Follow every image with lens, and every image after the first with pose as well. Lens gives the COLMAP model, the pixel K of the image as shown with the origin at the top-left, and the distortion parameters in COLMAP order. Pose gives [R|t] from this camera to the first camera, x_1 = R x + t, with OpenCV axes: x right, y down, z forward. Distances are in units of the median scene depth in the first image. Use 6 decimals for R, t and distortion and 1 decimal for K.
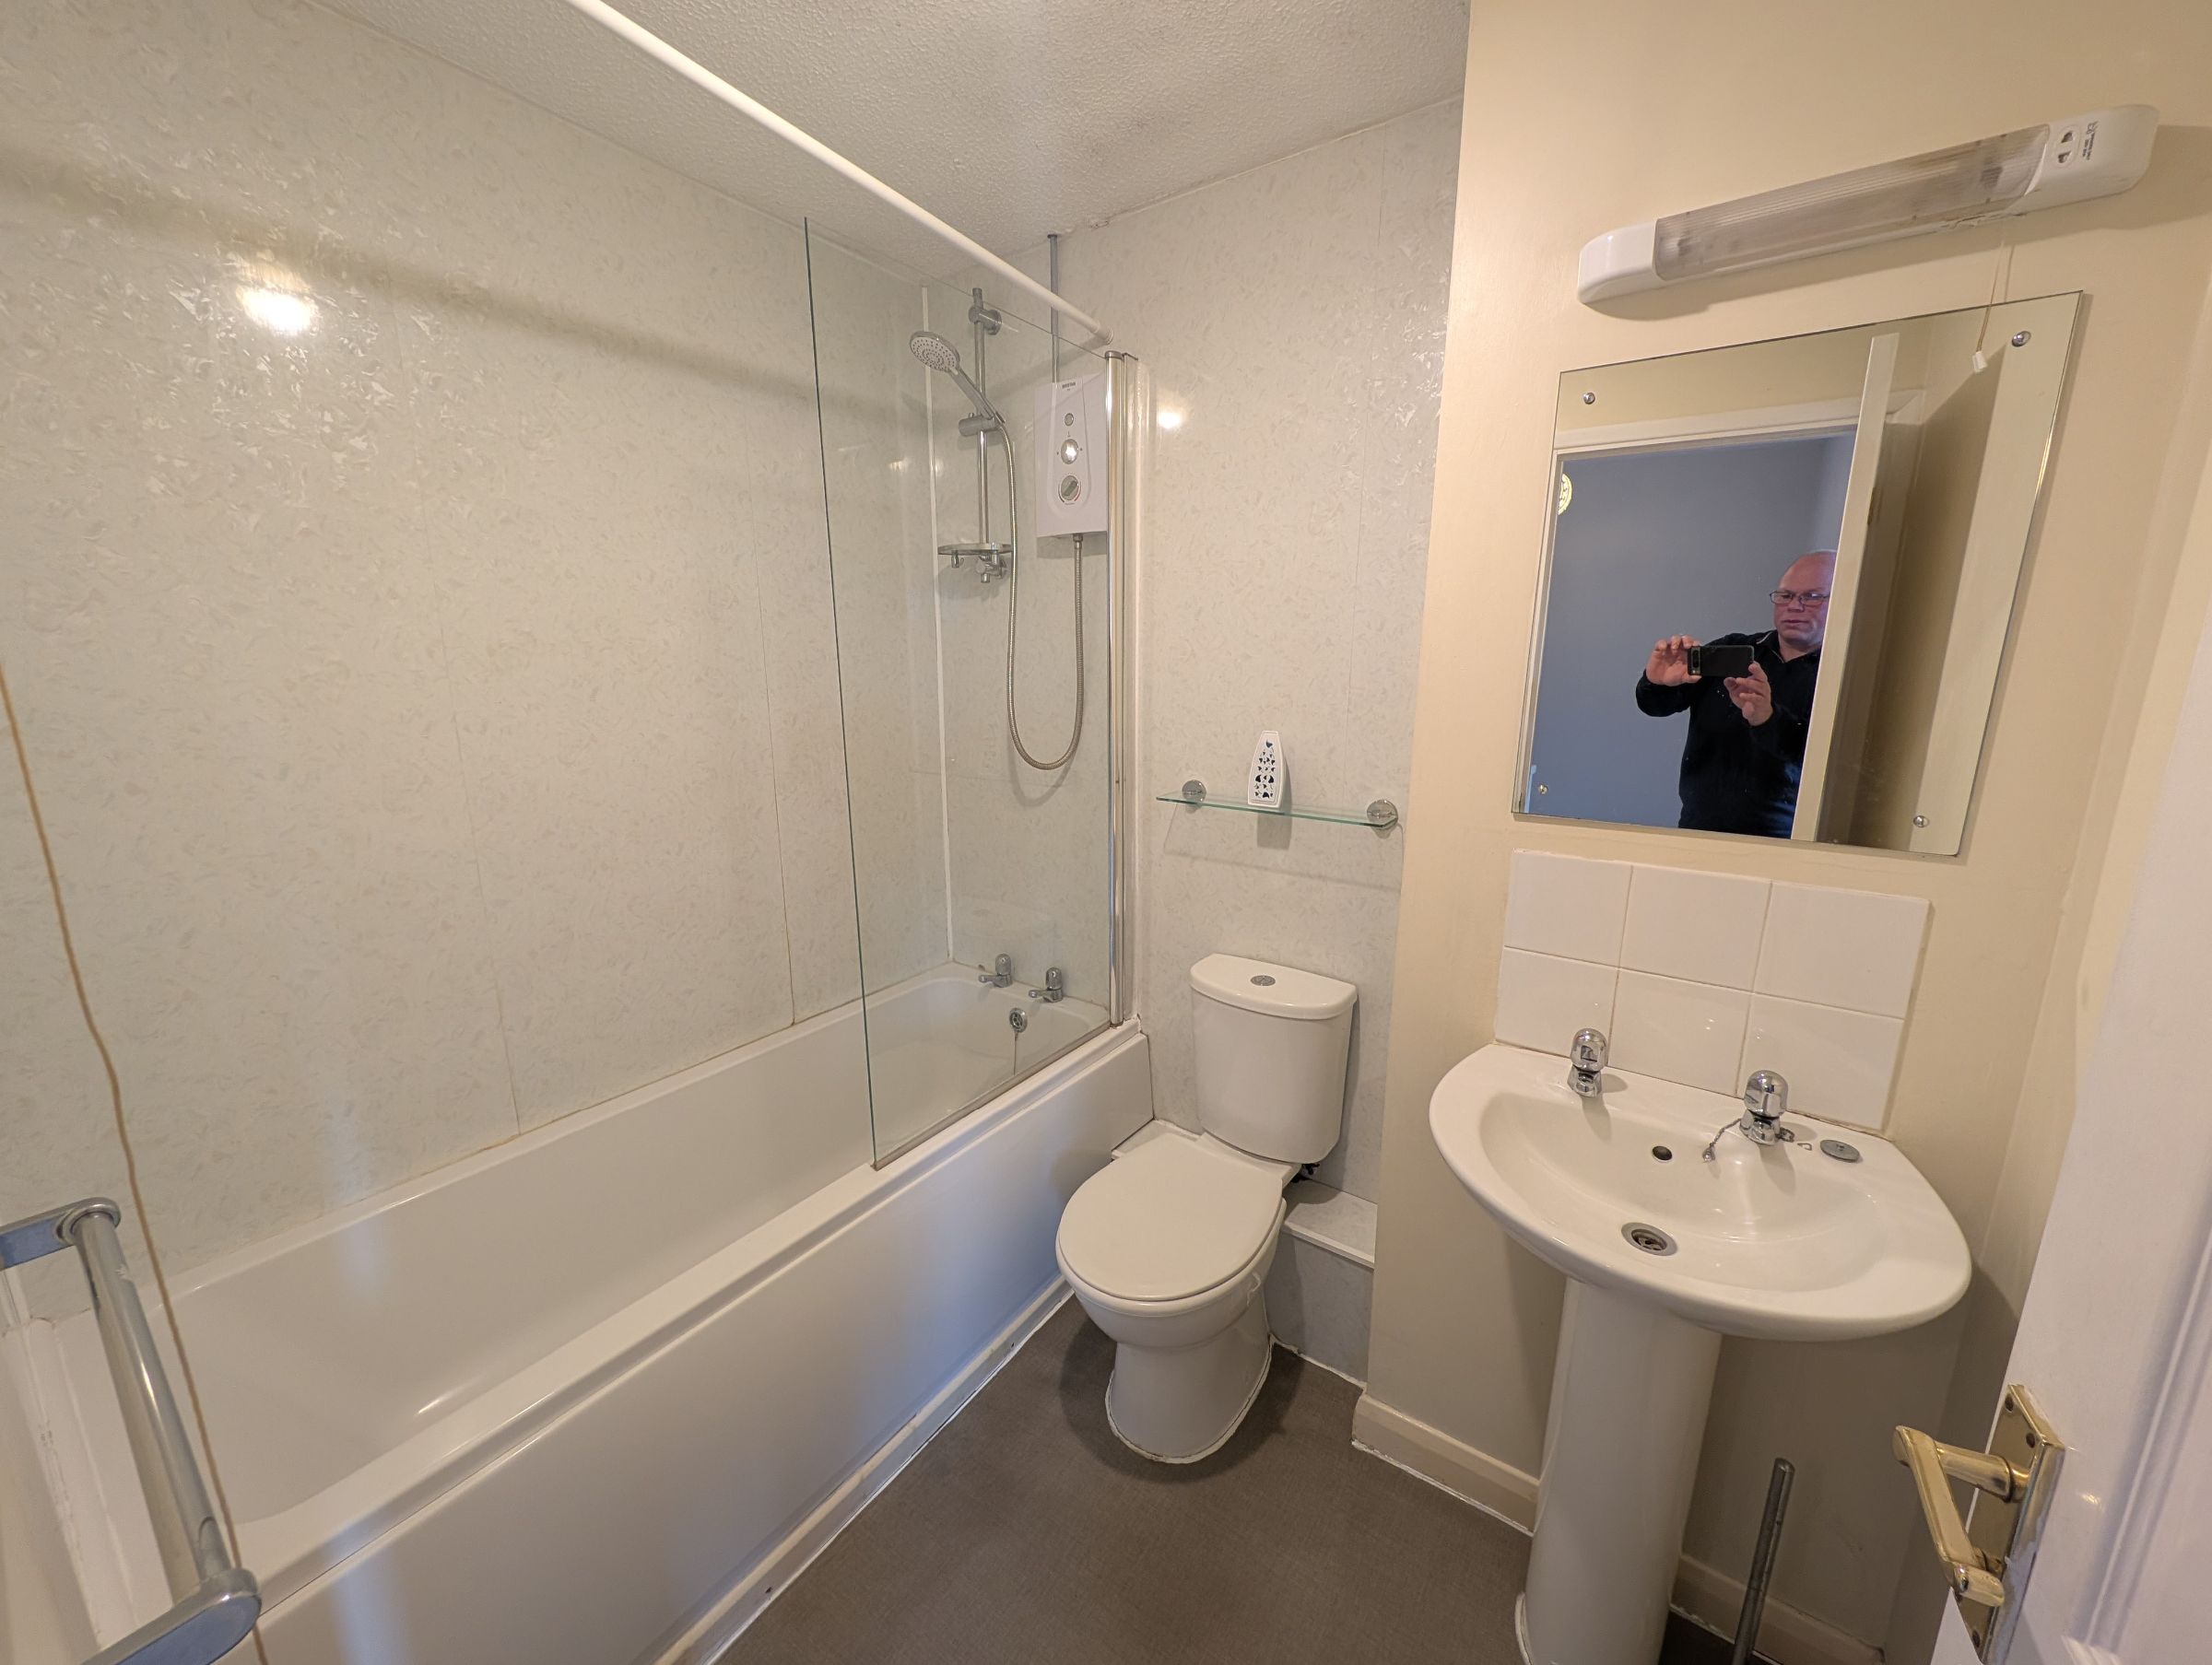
lens RADIAL K [[847.0, 0, 1112.6], [0, 847.0, 843.6], [0, 0, 1]] dist [-0.001142, -0.000512]
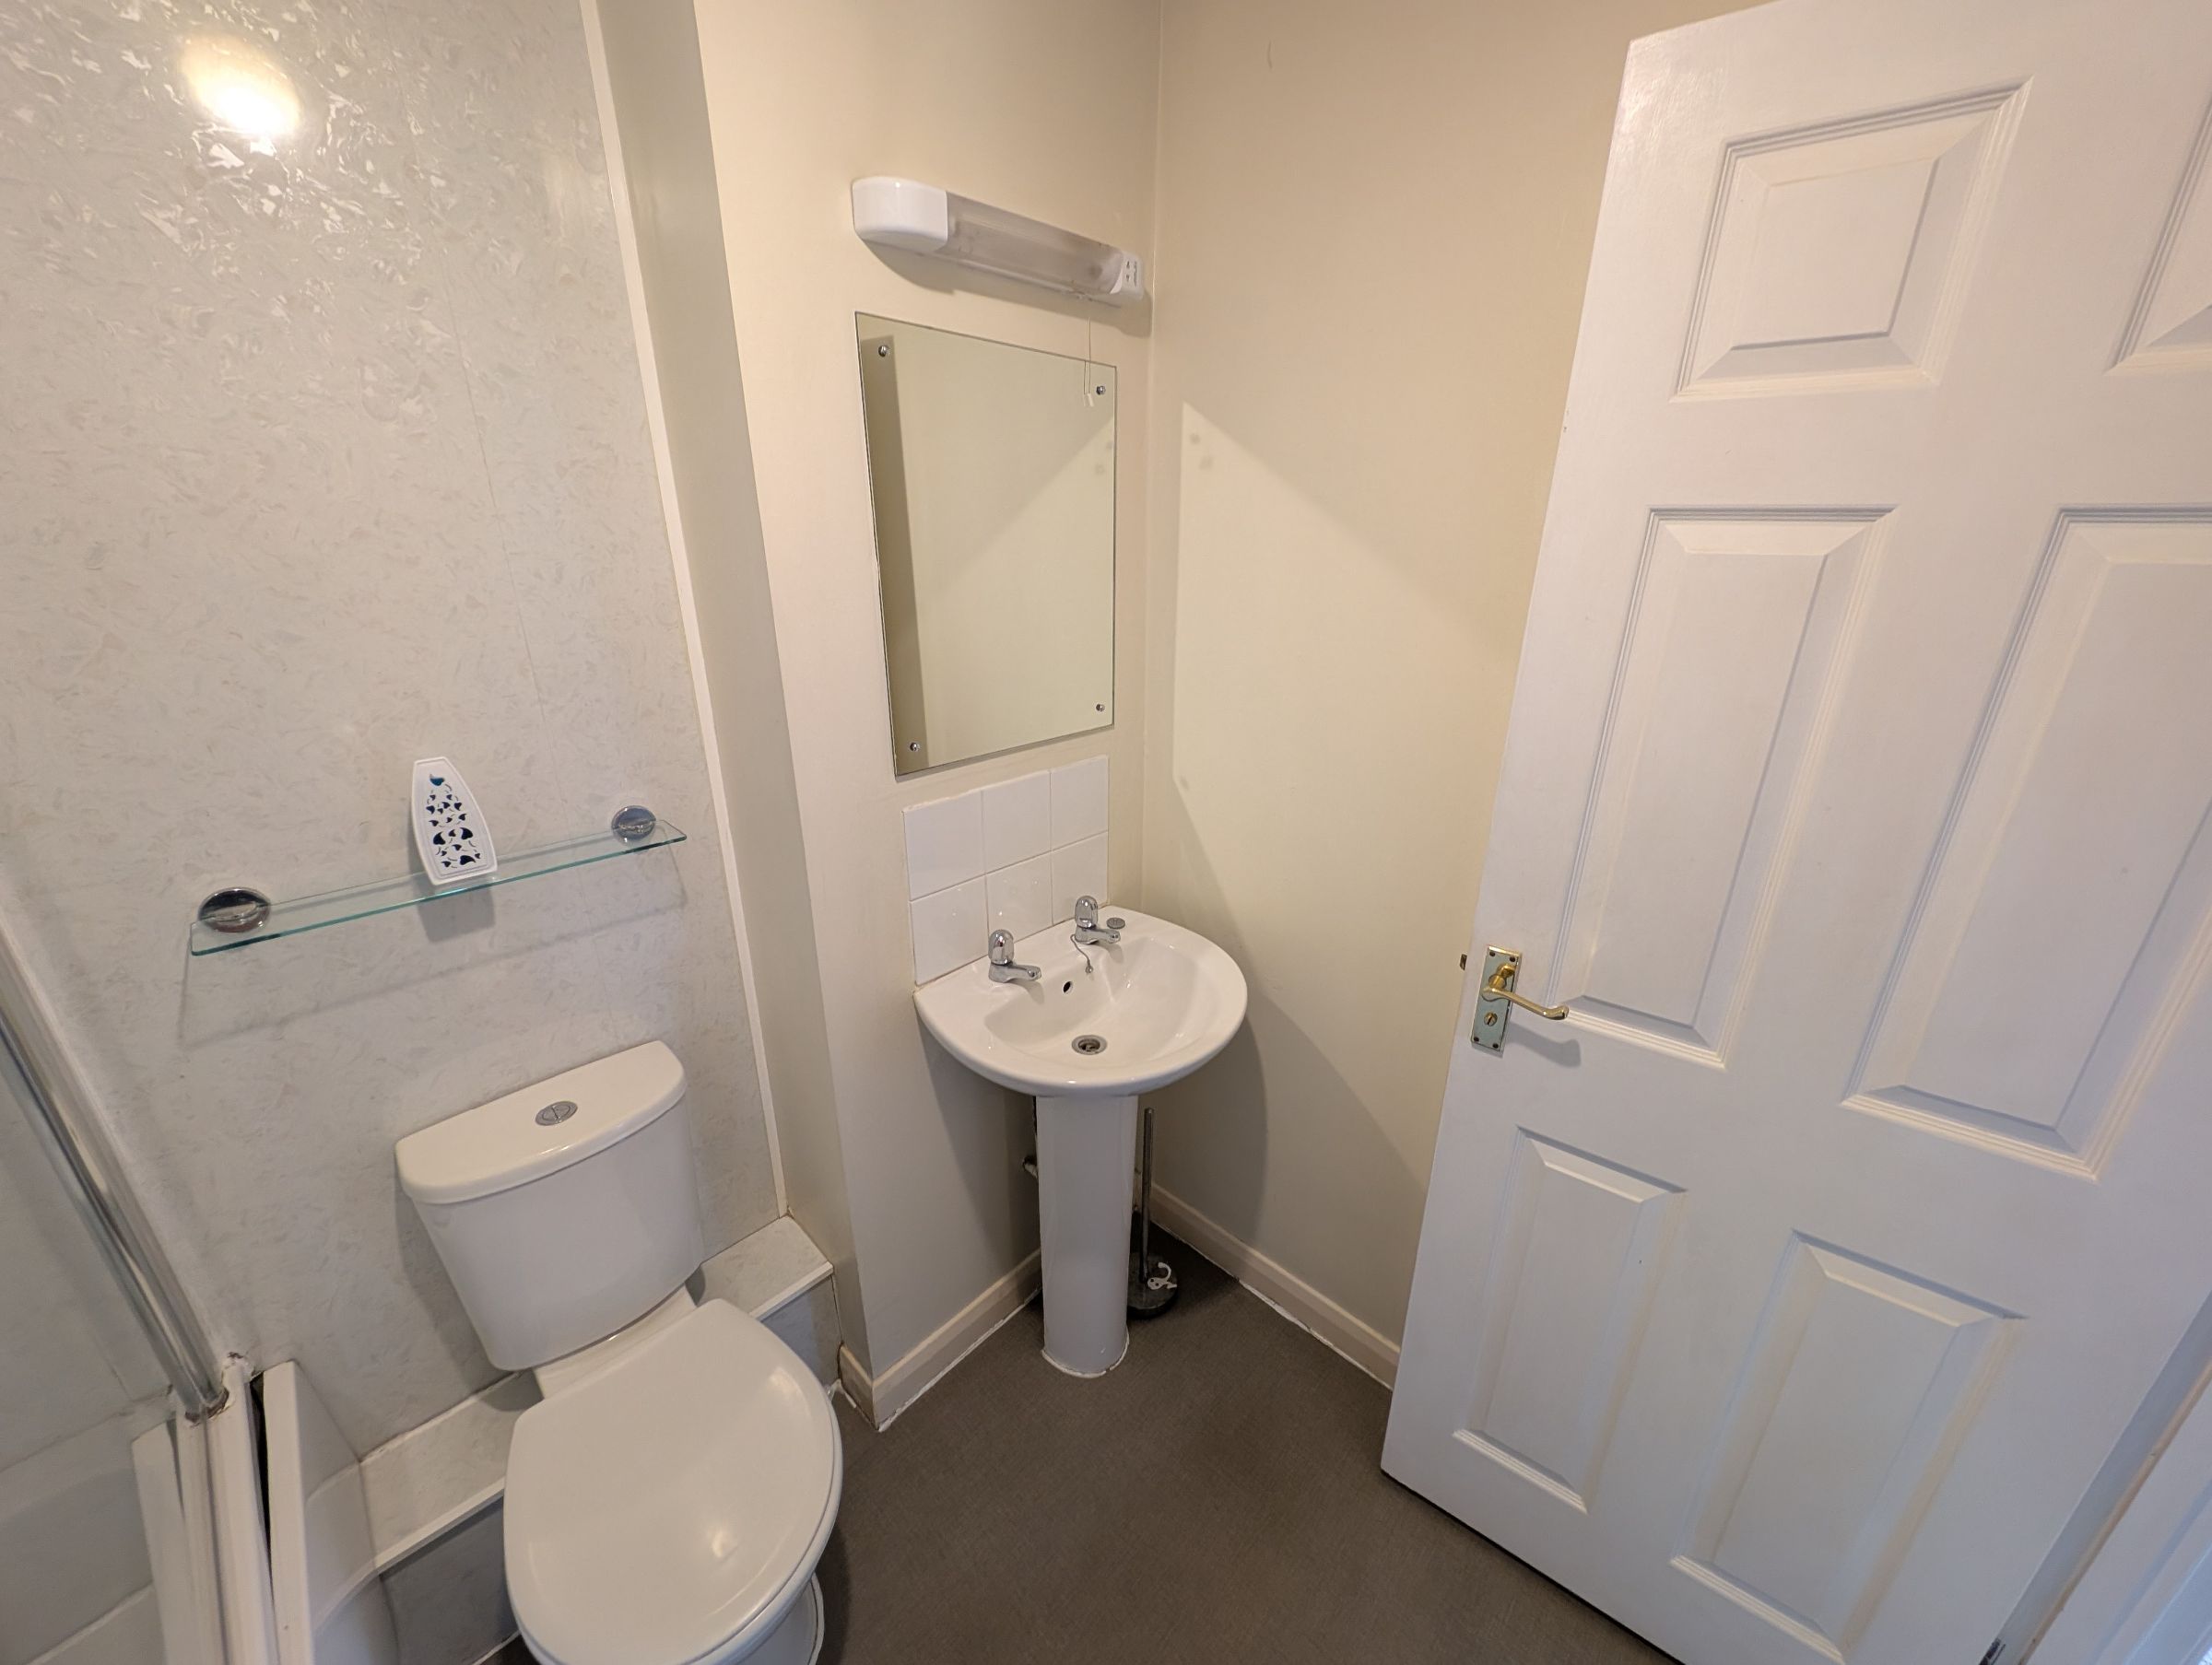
lens RADIAL K [[847.0, 0, 1107.0], [0, 847.0, 837.2], [0, 0, 1]] dist [-0.001142, -0.000512]
pose [[0.131155, -0.349569, 0.927685, -0.294464], [0.204959, 0.925112, 0.319623, -0.157145], [-0.969943, 0.148217, 0.192980, 0.381149]]
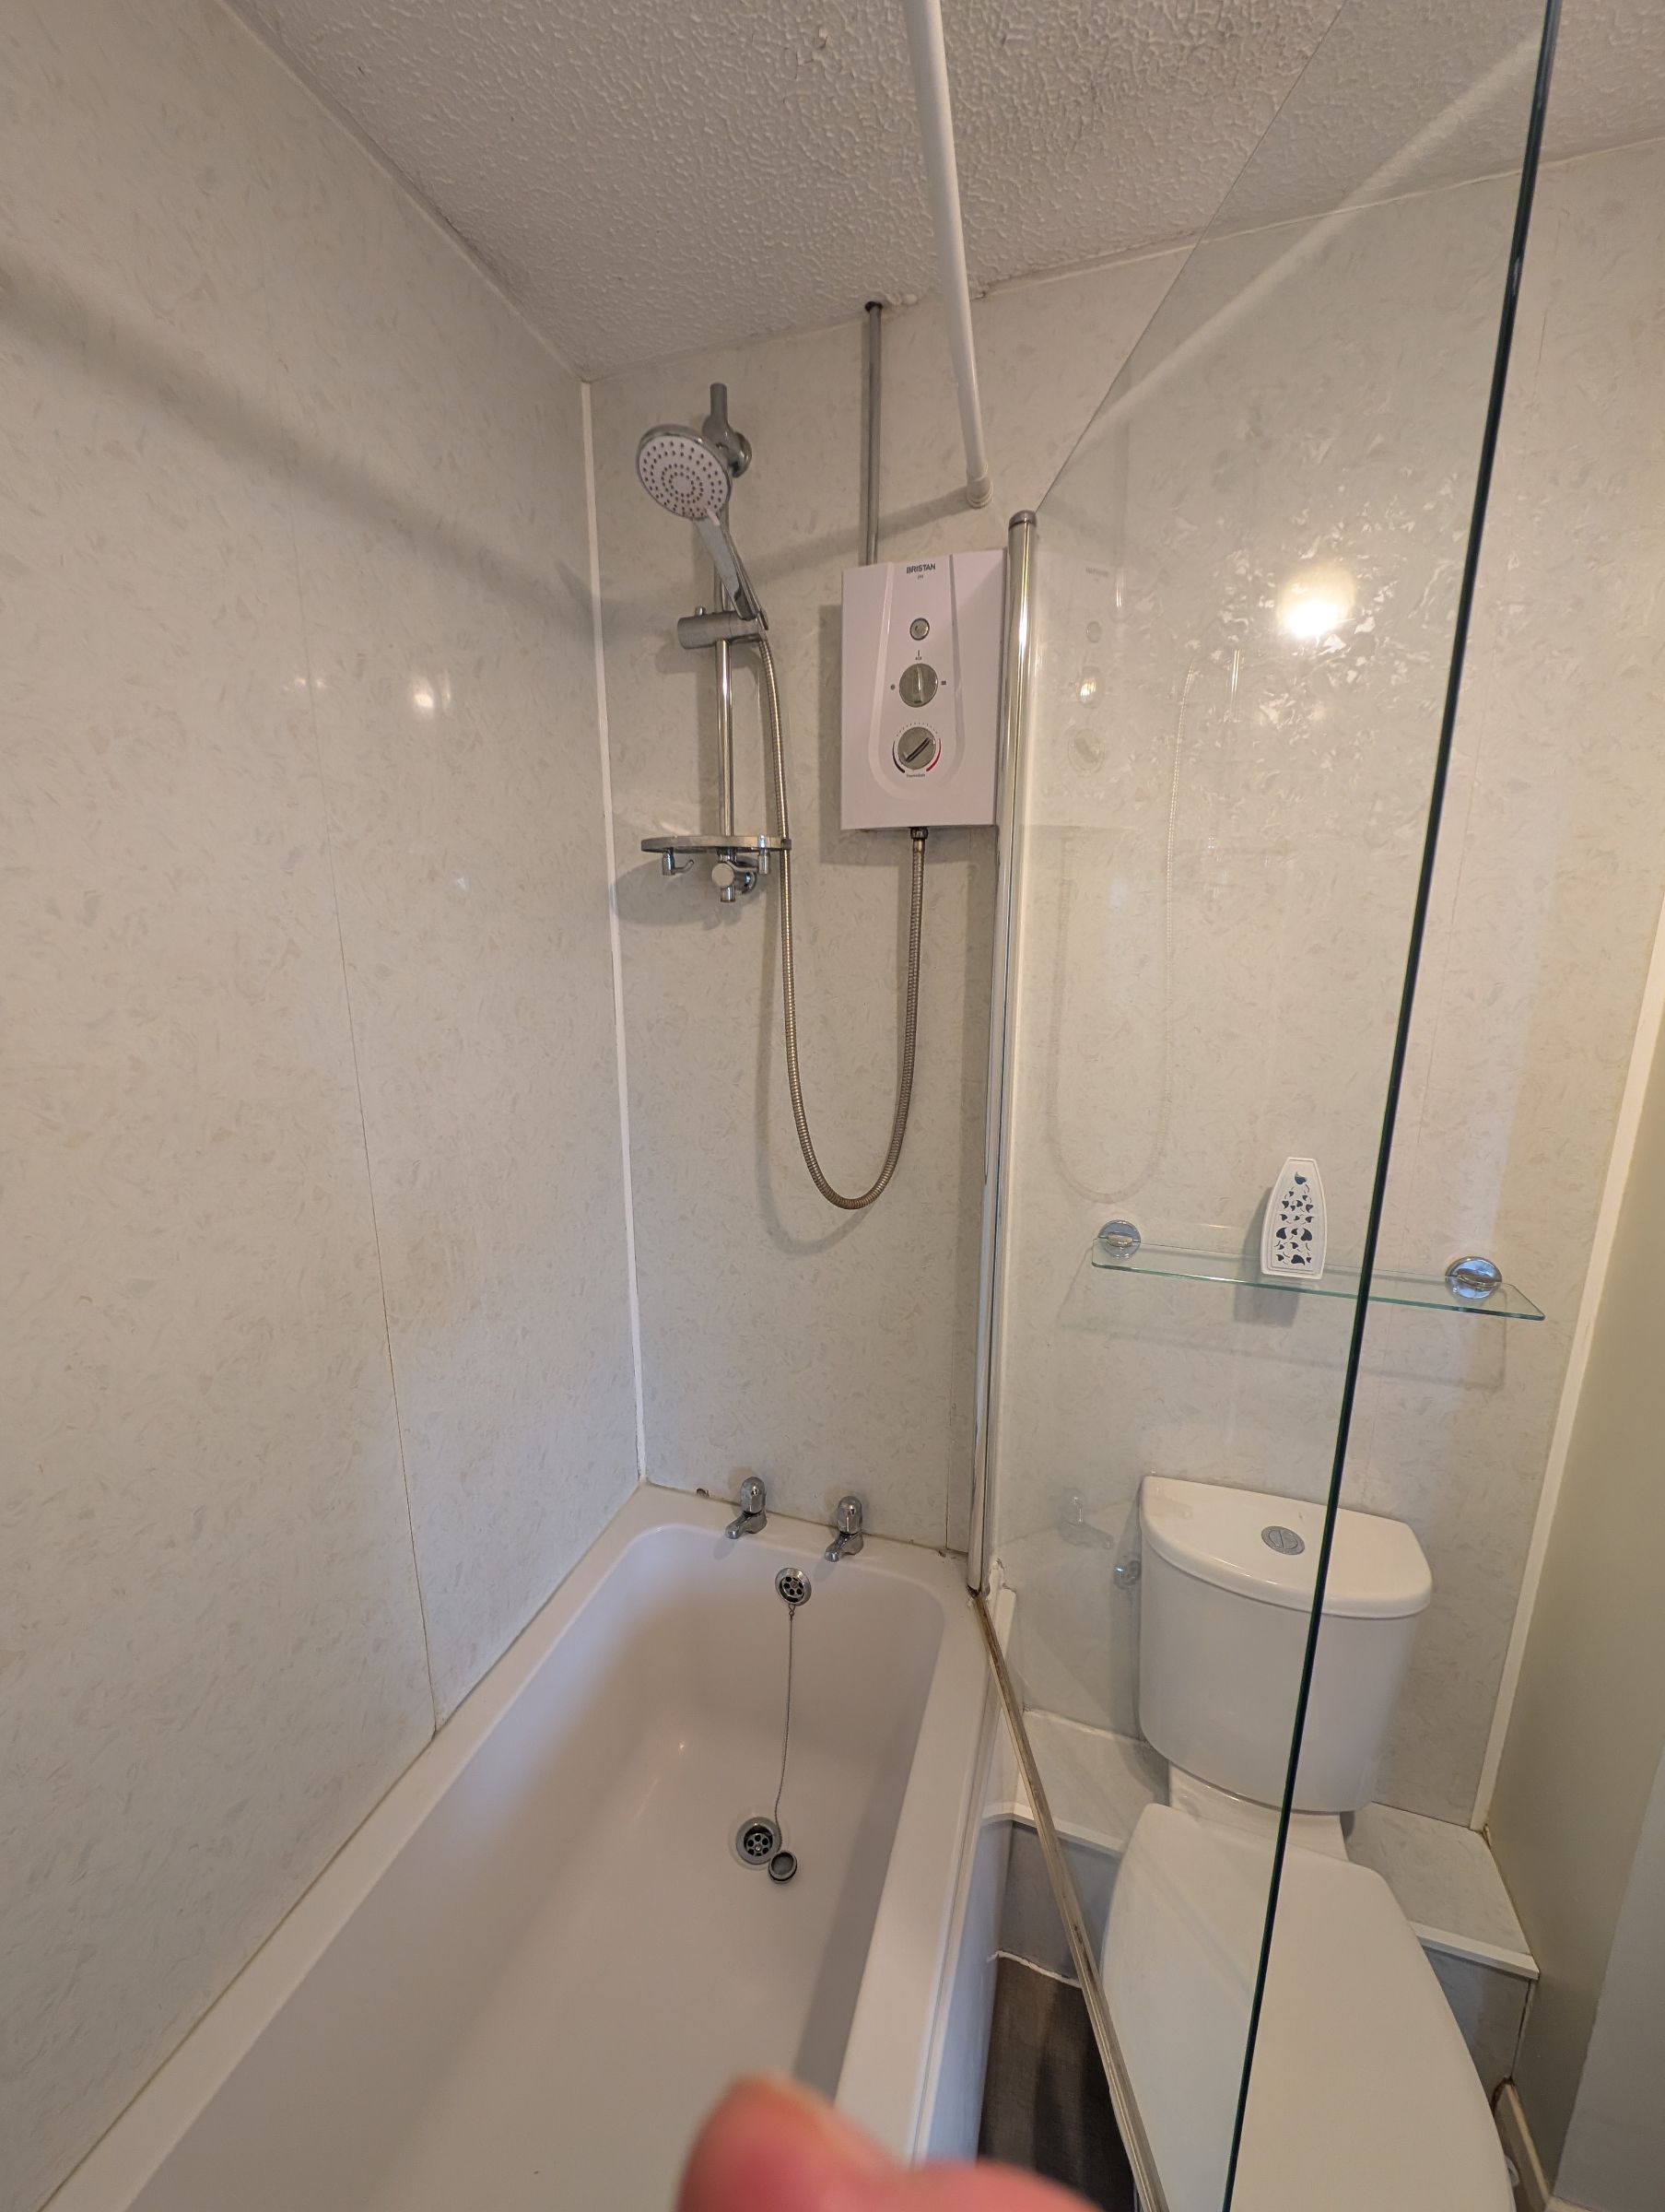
lens RADIAL K [[847.0, 0, 829.7], [0, 847.0, 1121.2], [0, 0, 1]] dist [-0.001142, -0.000512]
pose [[0.952443, -0.068993, 0.296804, -0.295712], [0.068236, 0.997585, 0.012922, -0.172303], [-0.296979, 0.007945, 0.954851, 0.453632]]
